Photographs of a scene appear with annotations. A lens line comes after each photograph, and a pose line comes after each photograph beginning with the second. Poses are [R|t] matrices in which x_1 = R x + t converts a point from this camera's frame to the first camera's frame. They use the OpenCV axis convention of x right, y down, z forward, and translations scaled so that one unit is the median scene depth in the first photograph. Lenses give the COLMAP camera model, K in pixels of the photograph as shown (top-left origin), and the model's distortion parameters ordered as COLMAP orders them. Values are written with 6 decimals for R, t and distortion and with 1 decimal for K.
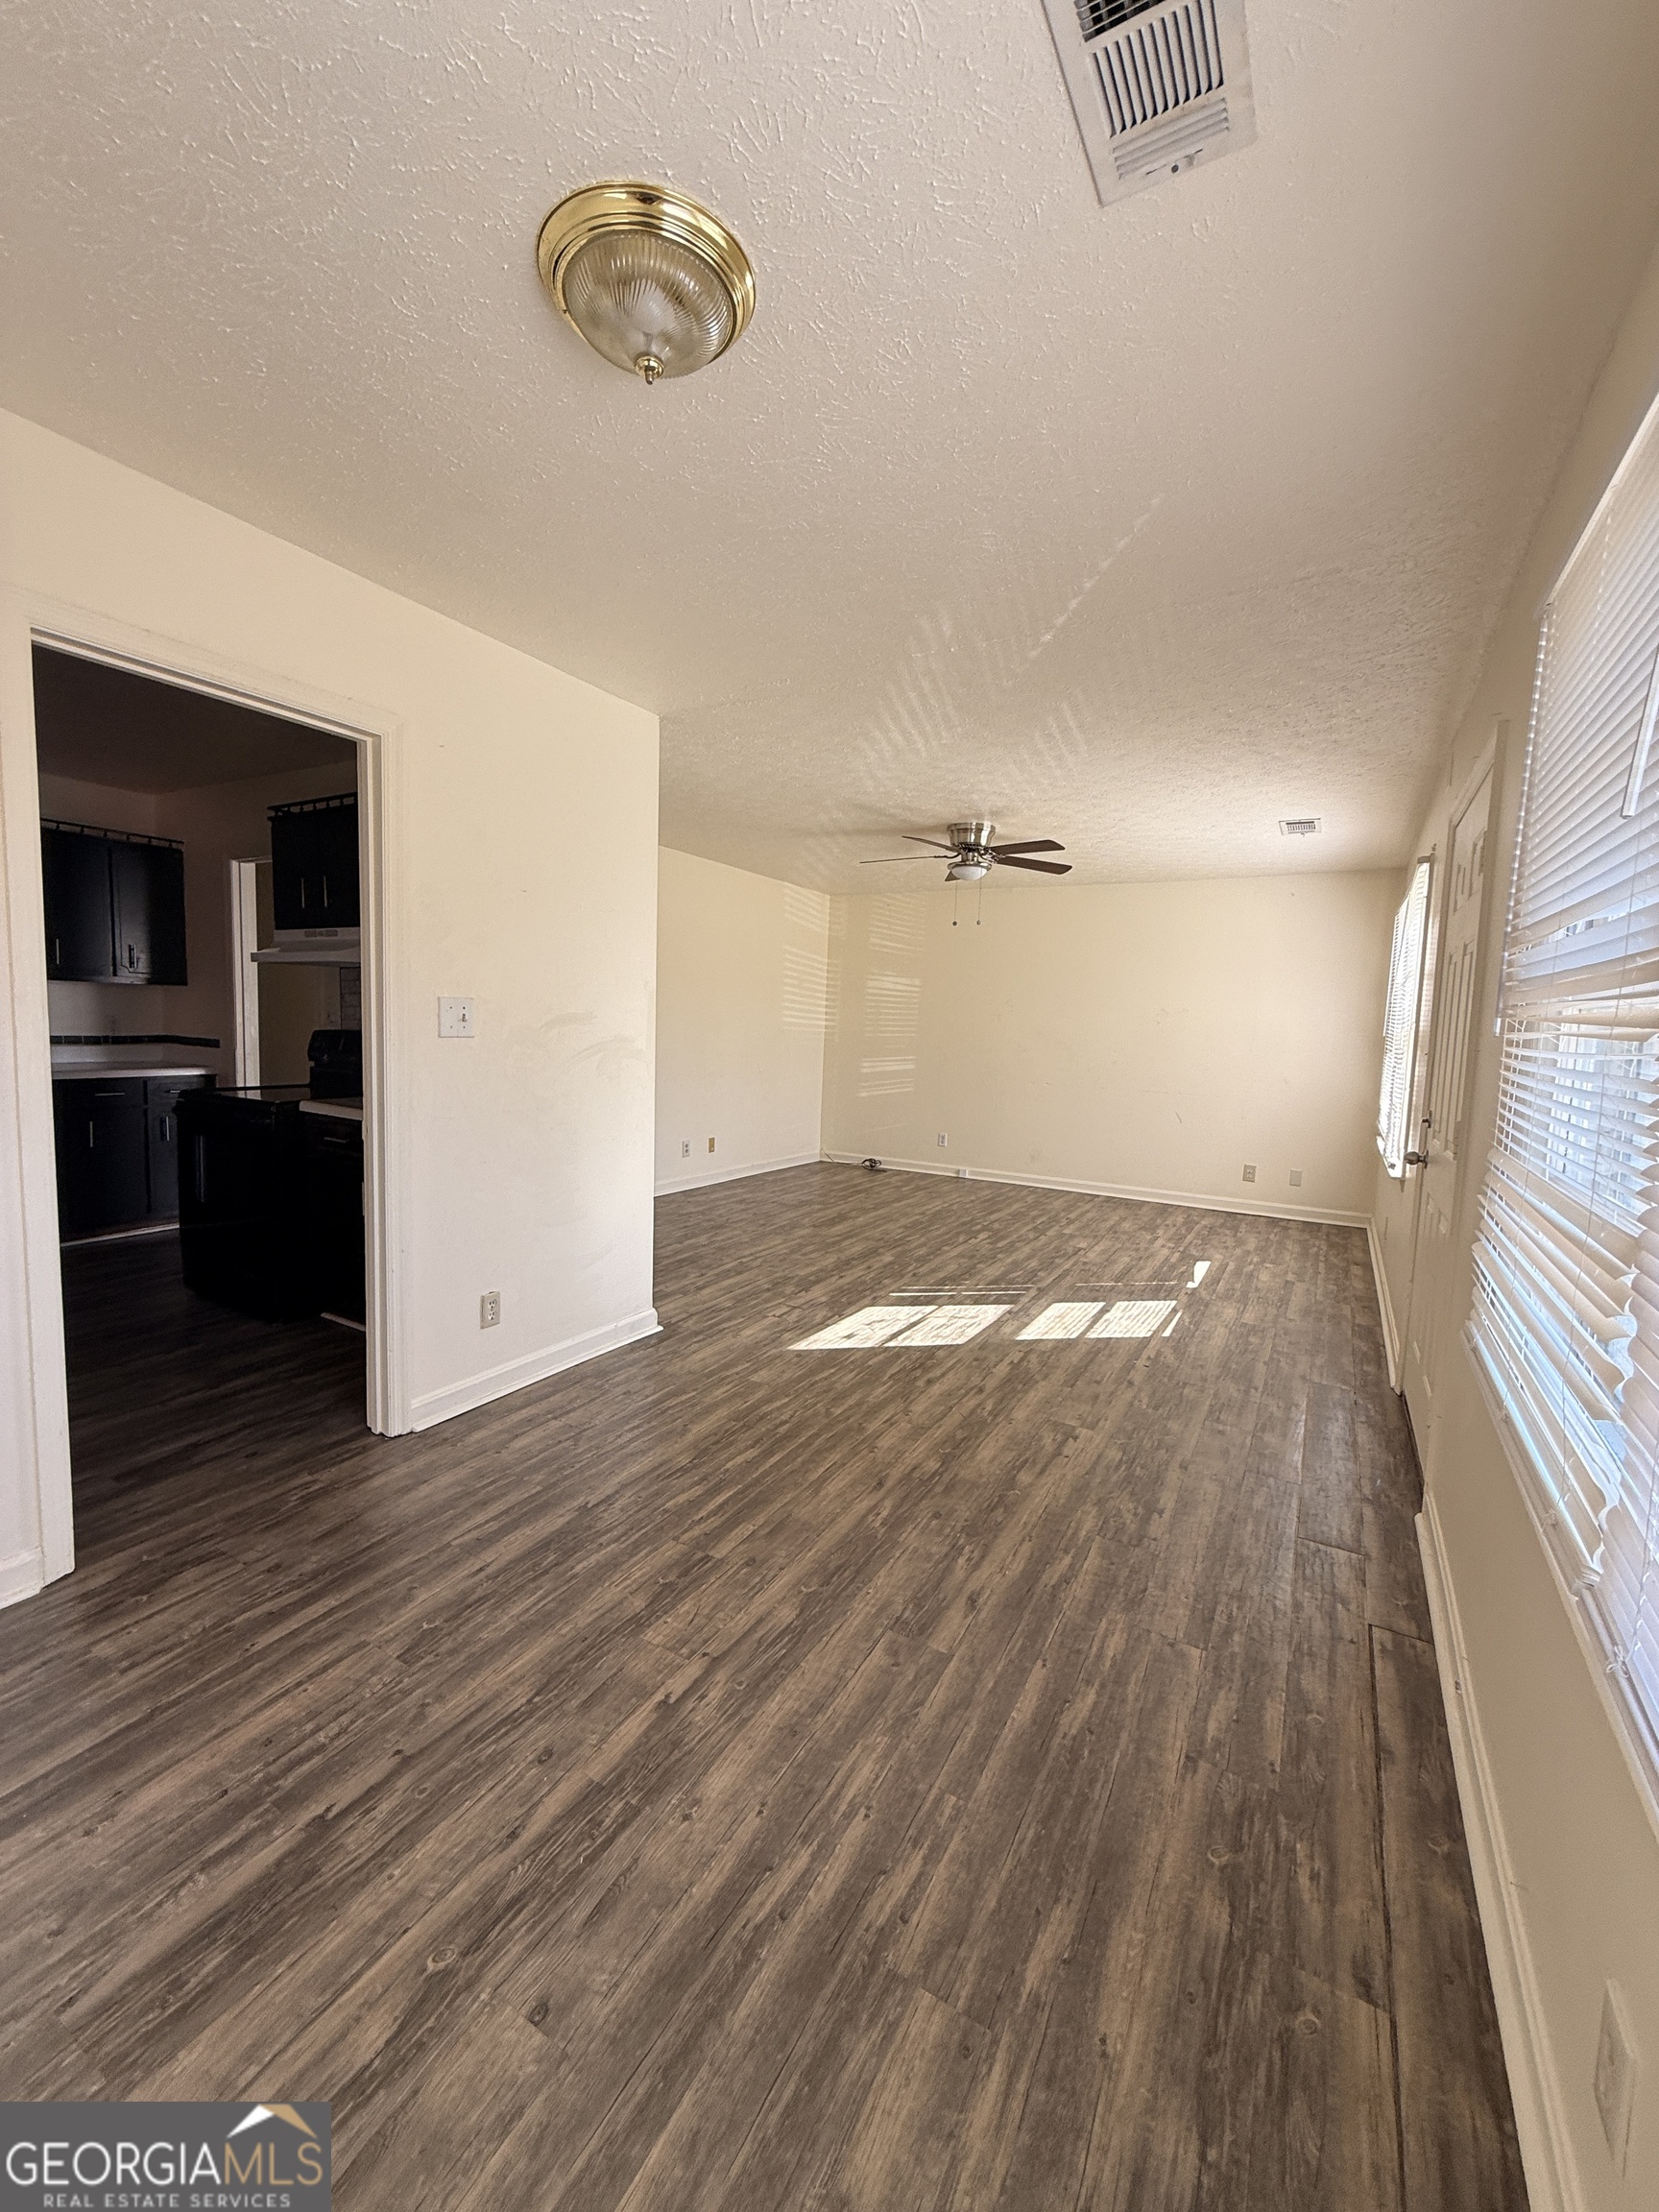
lens RADIAL K [[875.4, 0, 829.5], [0, 875.4, 1106.0], [0, 0, 1]] dist [0.001463, 0.000053]
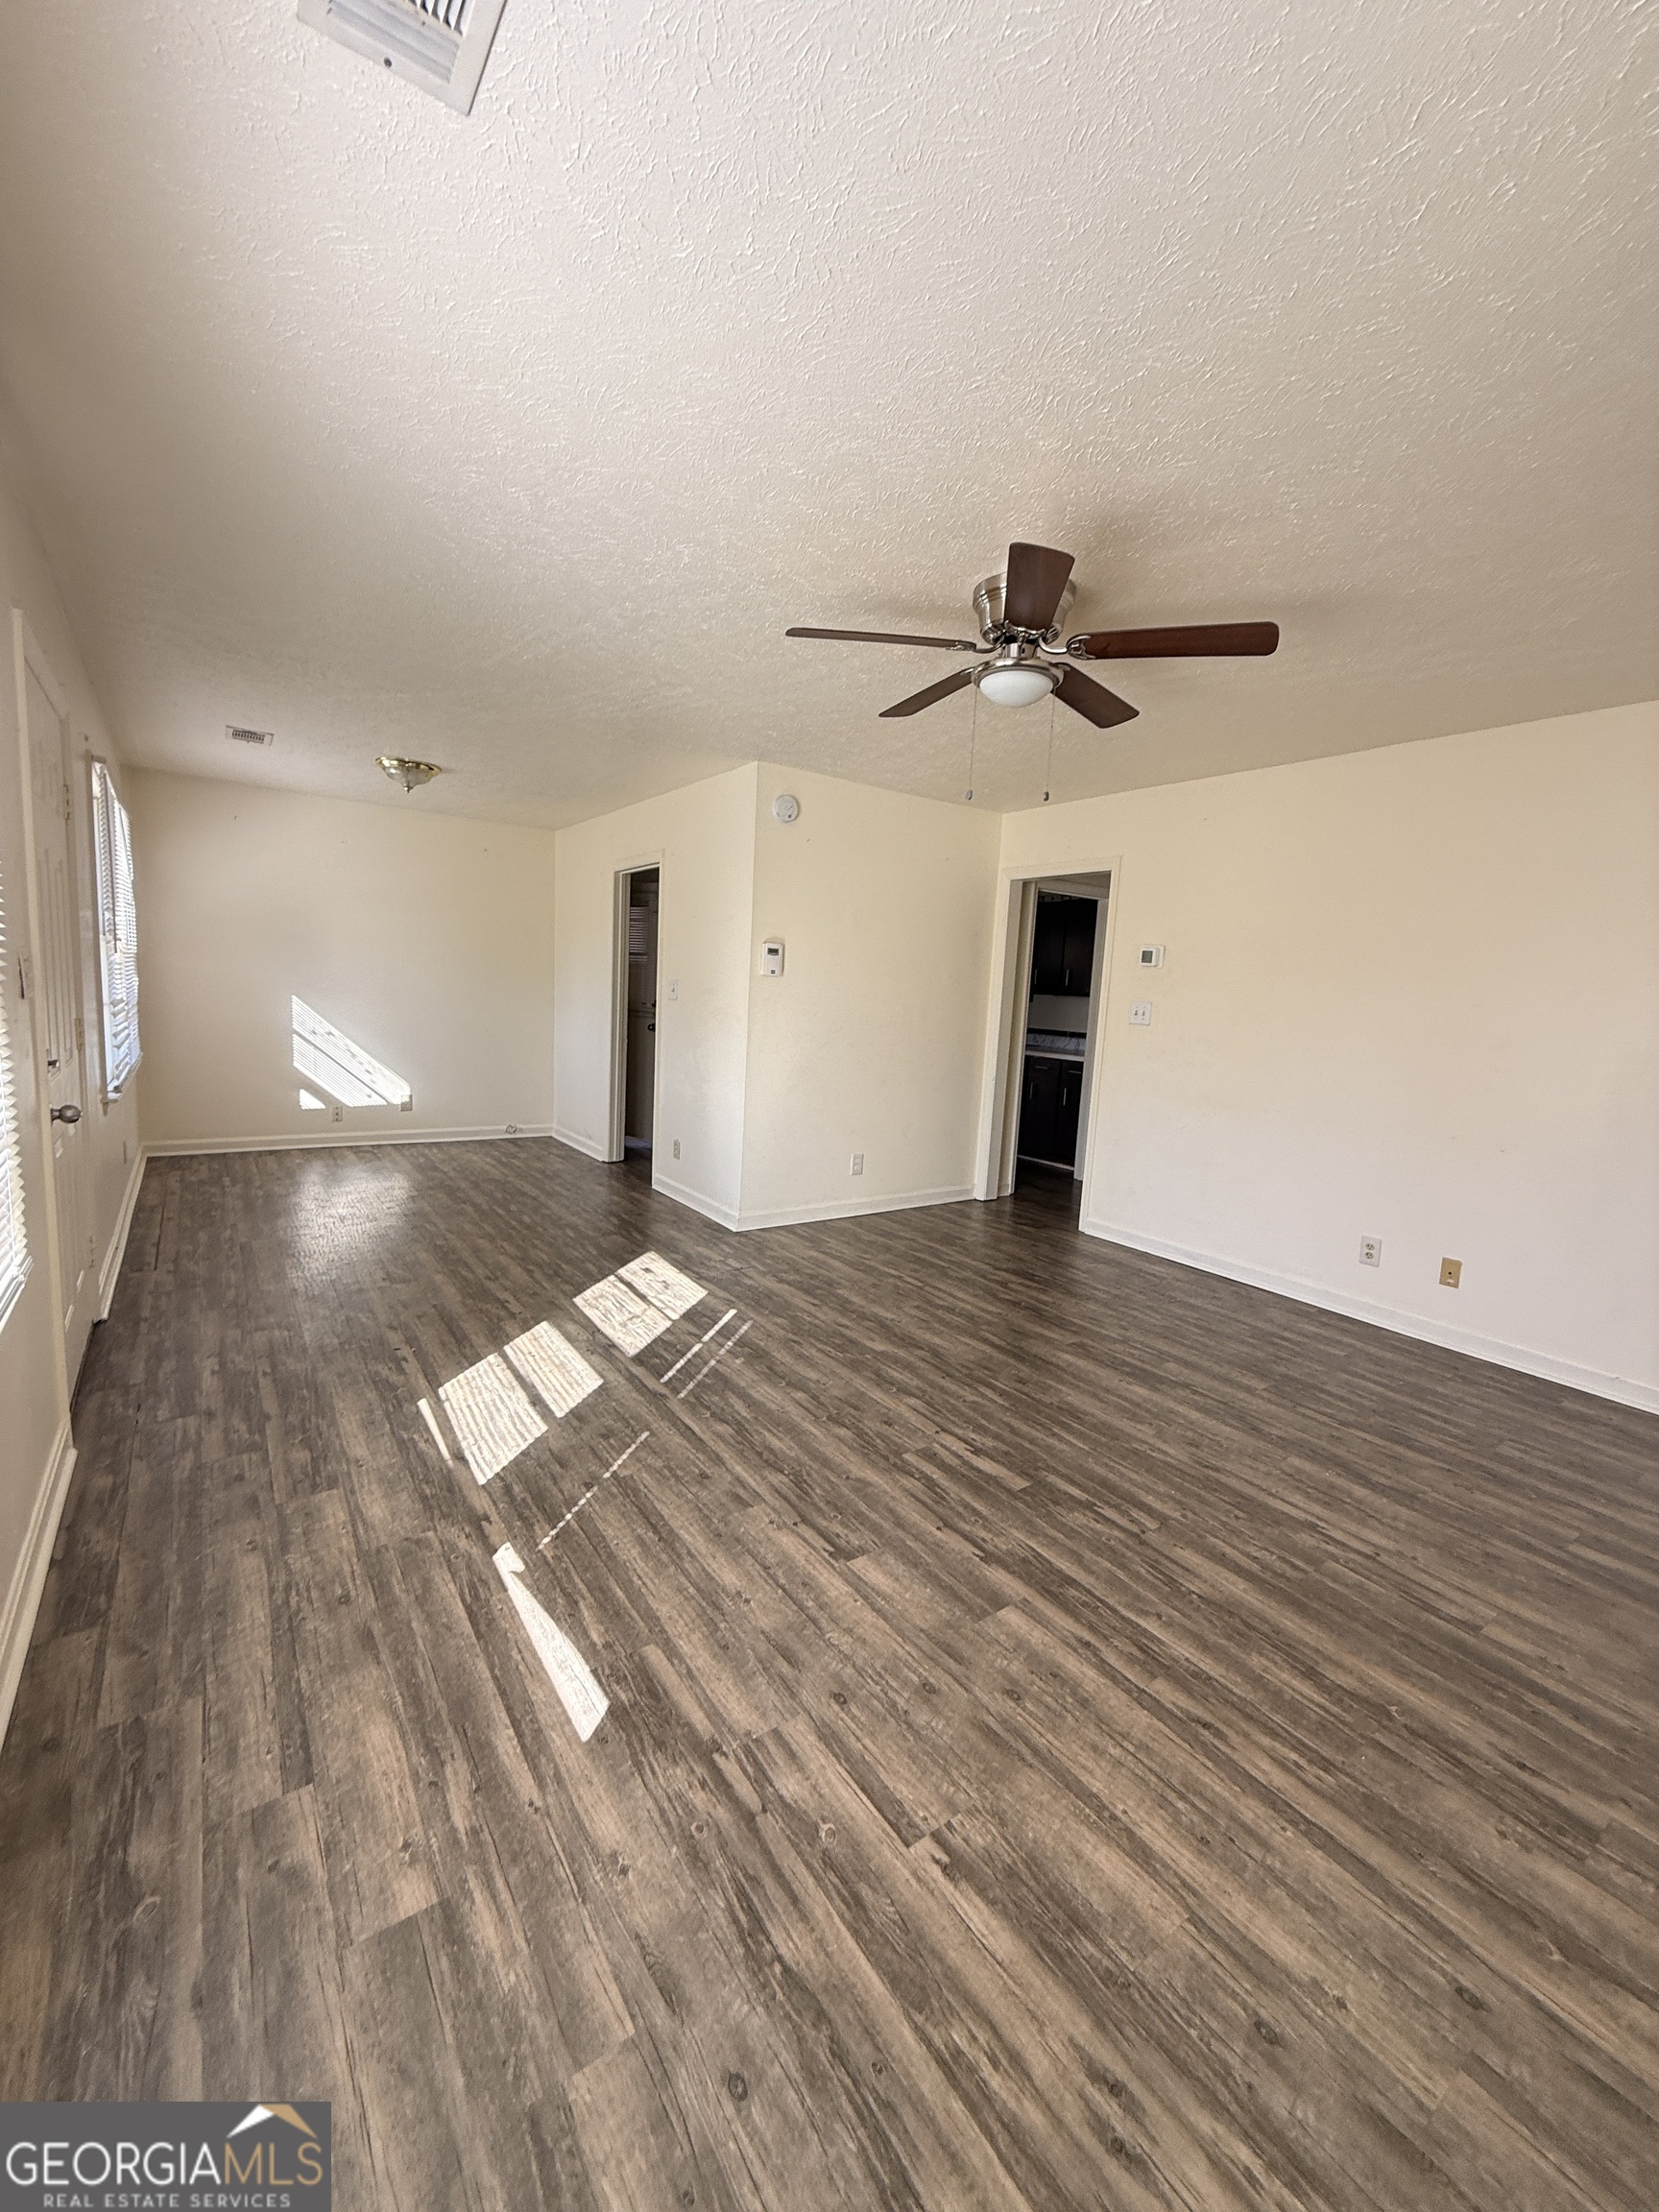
lens RADIAL K [[875.4, 0, 829.5], [0, 875.4, 1106.0], [0, 0, 1]] dist [0.001463, 0.000053]
pose [[-0.411972, 0.065125, -0.908866, 0.821980], [-0.154450, 0.978018, 0.140089, -0.116727], [0.898011, 0.198088, -0.392858, 1.430740]]
